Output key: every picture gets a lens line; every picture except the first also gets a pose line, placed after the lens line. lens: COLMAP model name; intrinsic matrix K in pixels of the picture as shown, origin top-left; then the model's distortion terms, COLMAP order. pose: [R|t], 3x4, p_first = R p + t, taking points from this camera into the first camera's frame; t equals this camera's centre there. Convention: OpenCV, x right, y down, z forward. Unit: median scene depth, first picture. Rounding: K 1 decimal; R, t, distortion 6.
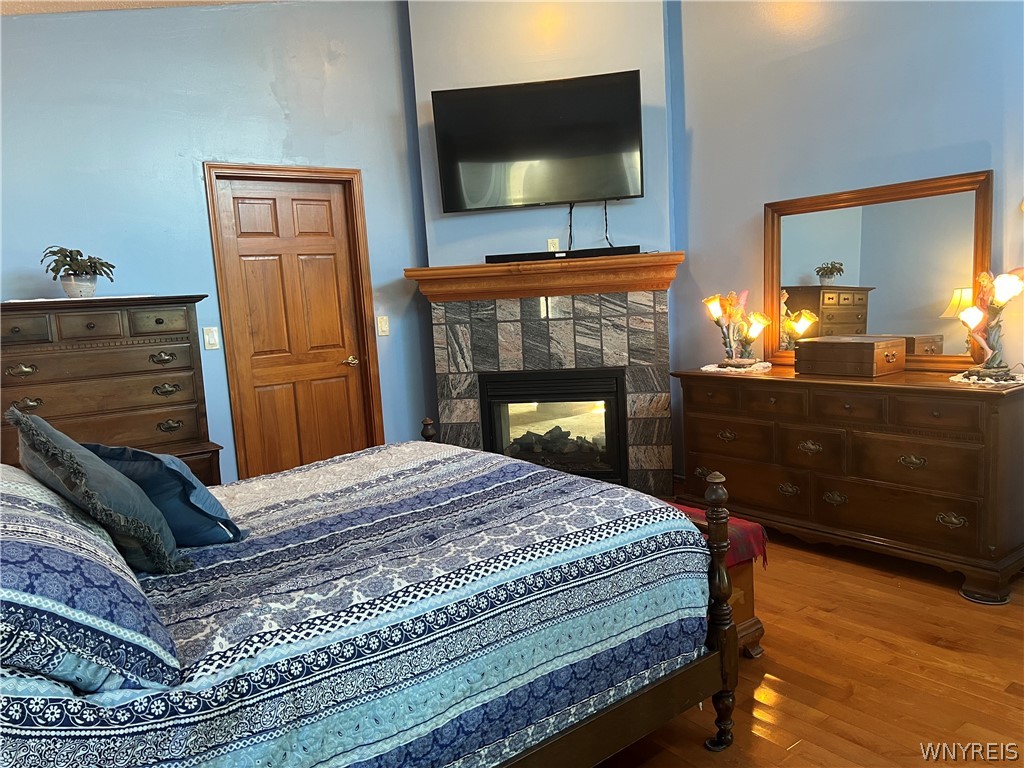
lens RADIAL K [[769.6, 0, 518.4], [0, 769.6, 391.7], [0, 0, 1]] dist [0.059984, -0.072907]
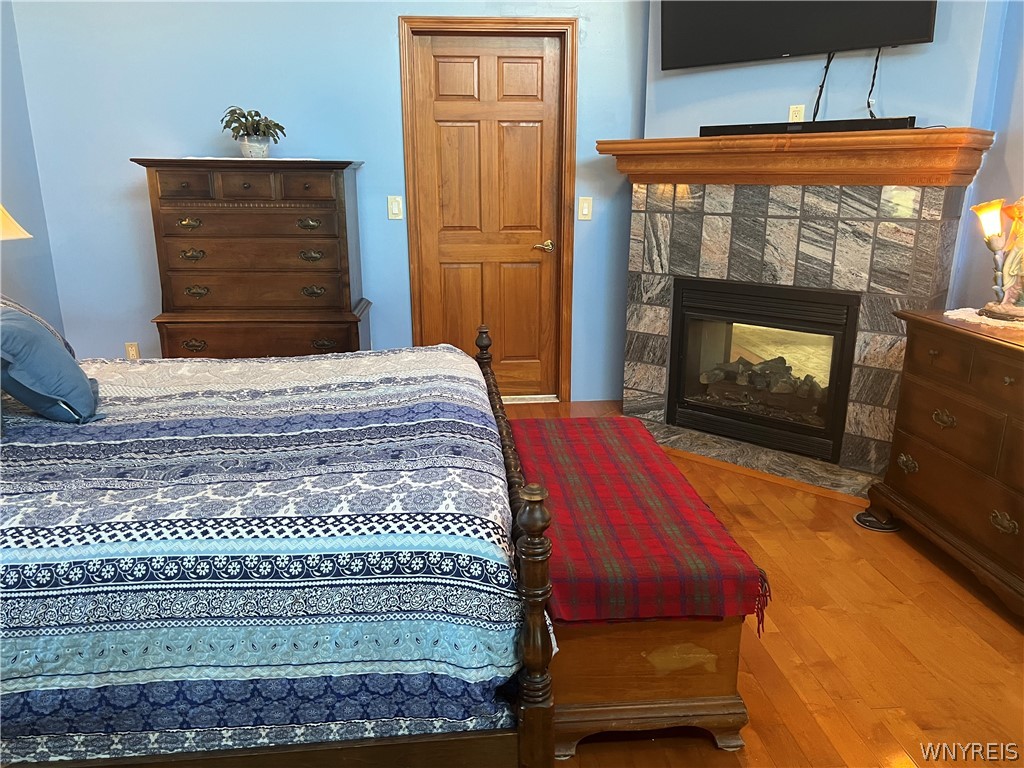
lens RADIAL K [[769.6, 0, 510.6], [0, 769.6, 391.3], [0, 0, 1]] dist [0.059984, -0.072907]
pose [[0.835847, 0.201126, -0.510791, 0.278951], [-0.118203, 0.974580, 0.190320, -0.046398], [0.536085, -0.098702, 0.838374, 0.232272]]
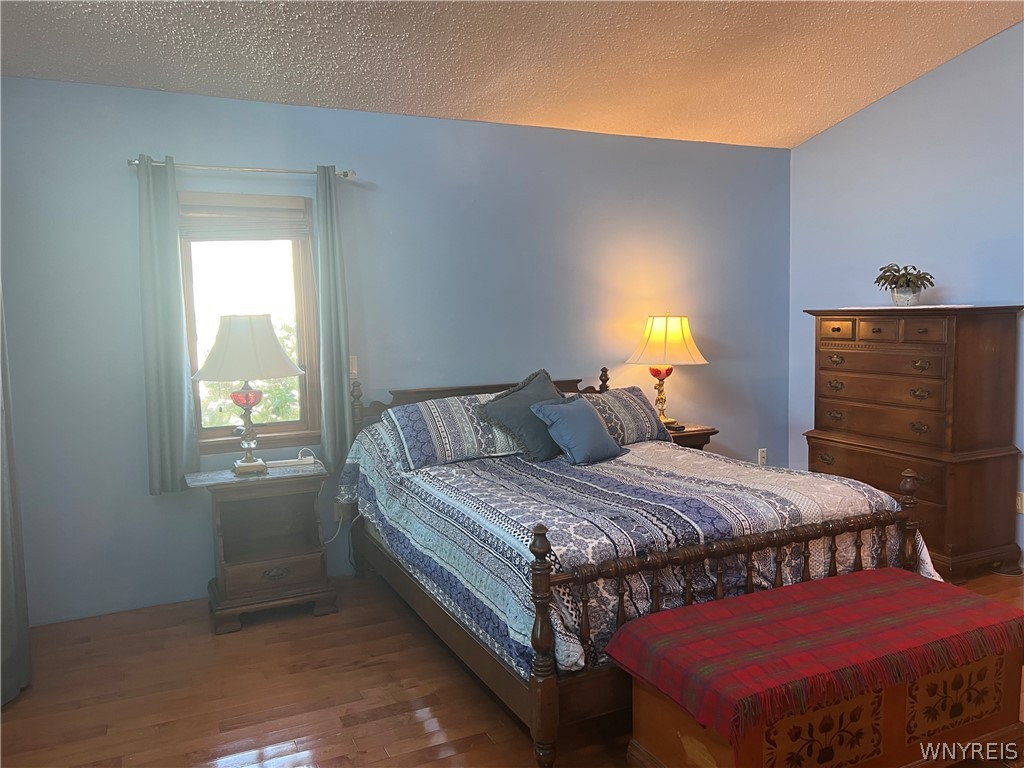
lens RADIAL K [[769.6, 0, 512.4], [0, 769.6, 382.0], [0, 0, 1]] dist [0.059984, -0.072907]
pose [[-0.239547, 0.143700, -0.960191, 0.620019], [-0.096768, 0.980528, 0.170885, -0.128740], [0.966050, 0.133851, -0.220977, 0.591747]]
